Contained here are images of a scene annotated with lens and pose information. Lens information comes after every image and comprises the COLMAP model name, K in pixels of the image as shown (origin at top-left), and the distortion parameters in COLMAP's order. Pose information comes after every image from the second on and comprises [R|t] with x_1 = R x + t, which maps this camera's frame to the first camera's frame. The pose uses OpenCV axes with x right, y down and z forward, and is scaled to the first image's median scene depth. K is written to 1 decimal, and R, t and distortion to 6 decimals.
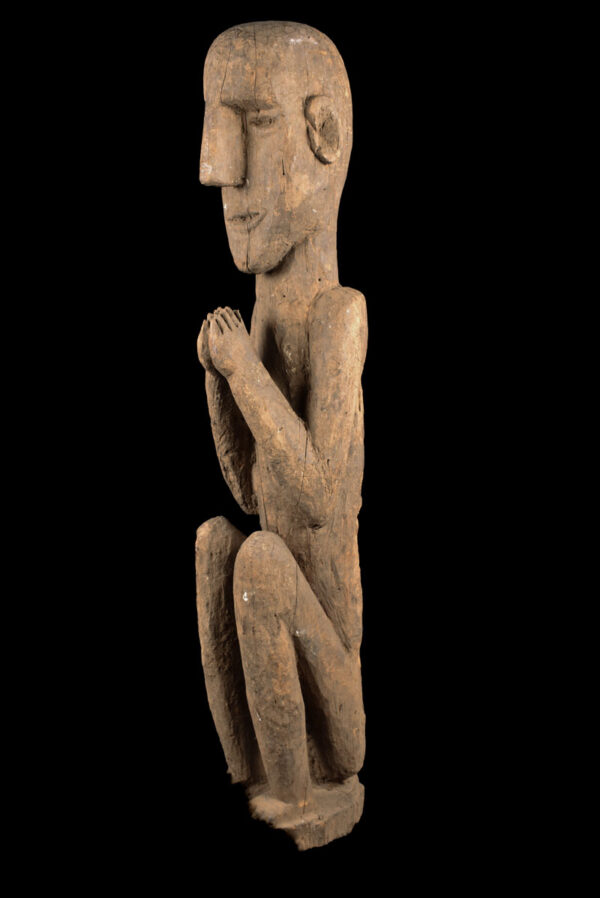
lens RADIAL K [[1032.6, 0, 301.9], [0, 1032.6, 447.5], [0, 0, 1]] dist [-0.013380, 0.000000]
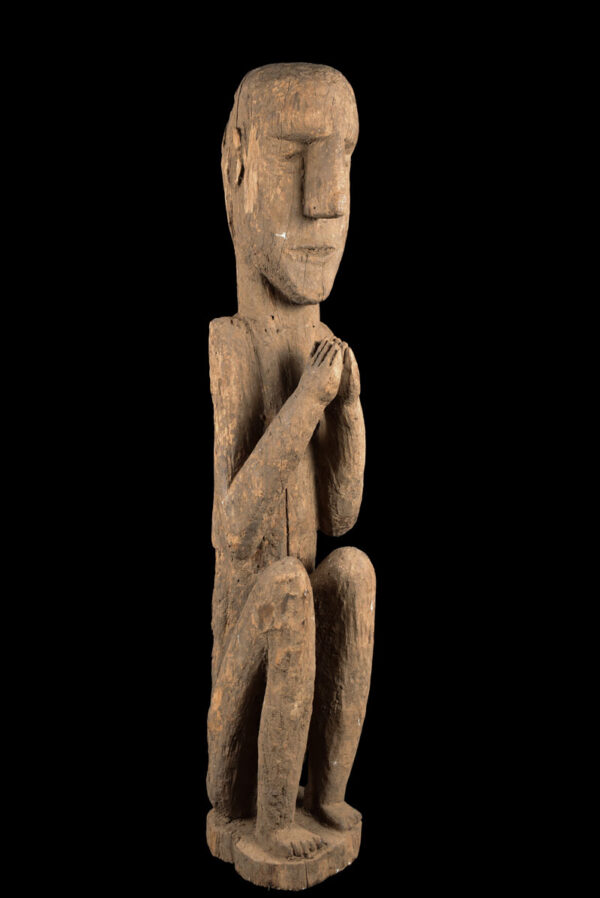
lens RADIAL K [[1032.6, 0, 301.8], [0, 1032.6, 451.8], [0, 0, 1]] dist [-0.013380, 0.000000]
pose [[-0.000078, -0.122066, 0.992522, -1.103738], [0.170096, 0.978057, 0.120300, -0.153373], [-0.985427, 0.168834, 0.020687, 1.033664]]
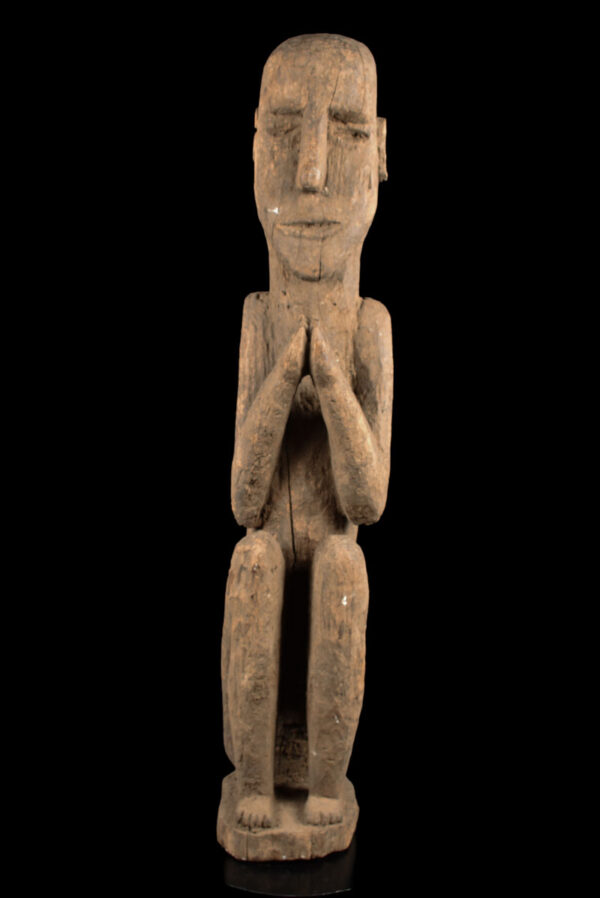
lens RADIAL K [[1032.6, 0, 296.8], [0, 1032.6, 447.5], [0, 0, 1]] dist [-0.013380, 0.000000]
pose [[0.659759, -0.078679, 0.747347, -0.837122], [0.086159, 0.995866, 0.028781, -0.038351], [-0.746522, 0.045402, 0.663810, 0.361358]]
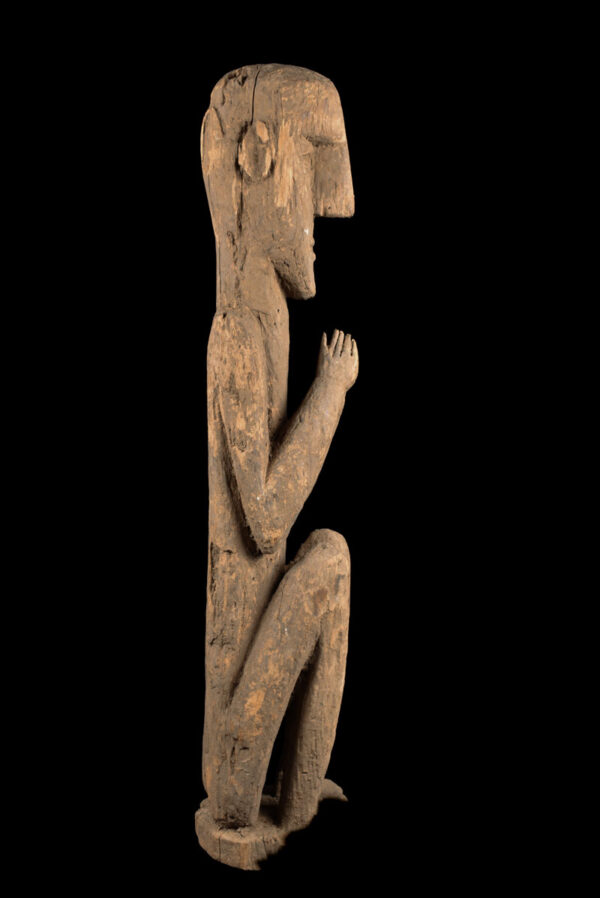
lens RADIAL K [[1032.6, 0, 299.8], [0, 1032.6, 452.1], [0, 0, 1]] dist [-0.013380, 0.000000]
pose [[-0.736143, -0.057146, 0.674409, -0.790066], [0.129175, 0.966251, 0.222875, -0.259997], [-0.664384, 0.251185, -0.703917, 1.833681]]
